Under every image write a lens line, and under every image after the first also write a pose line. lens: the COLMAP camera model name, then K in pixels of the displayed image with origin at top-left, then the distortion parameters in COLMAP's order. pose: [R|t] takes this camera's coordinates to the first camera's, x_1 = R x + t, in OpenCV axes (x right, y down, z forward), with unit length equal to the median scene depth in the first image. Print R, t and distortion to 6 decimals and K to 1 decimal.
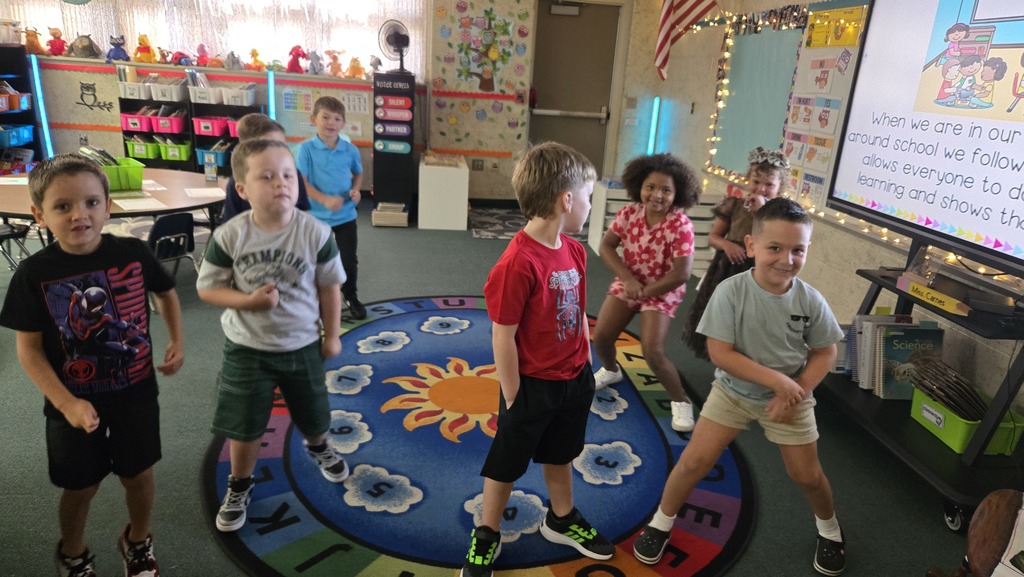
lens RADIAL K [[690.4, 0, 515.8], [0, 690.4, 286.8], [0, 0, 1]] dist [0.057149, -0.041583]
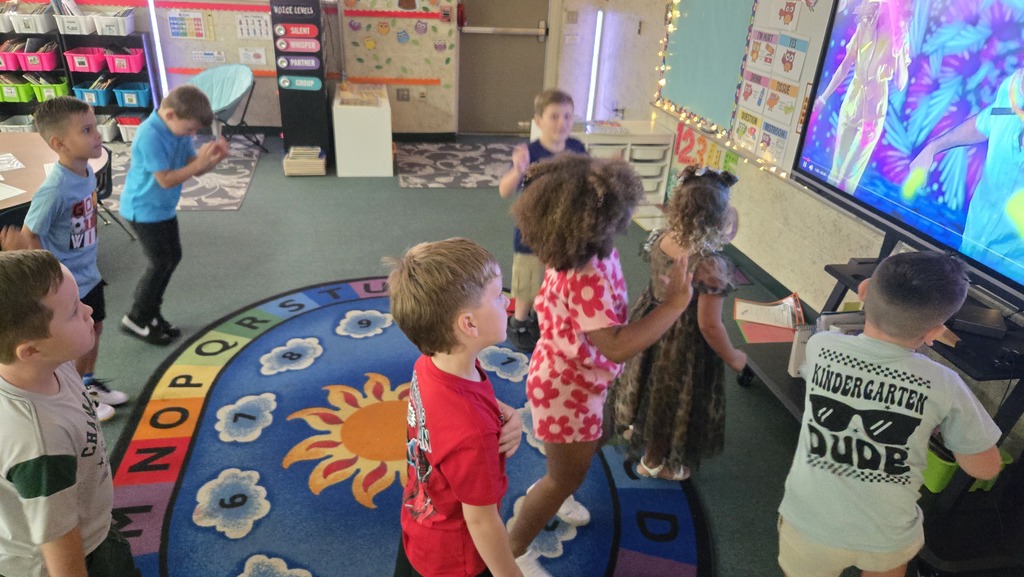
lens RADIAL K [[689.3, 0, 506.8], [0, 689.3, 290.0], [0, 0, 1]] dist [0.088142, -0.106925]
pose [[0.997432, -0.046500, 0.054466, 0.028296], [0.037282, 0.986498, 0.159474, -0.103545], [-0.061146, -0.157034, 0.985698, 0.108116]]
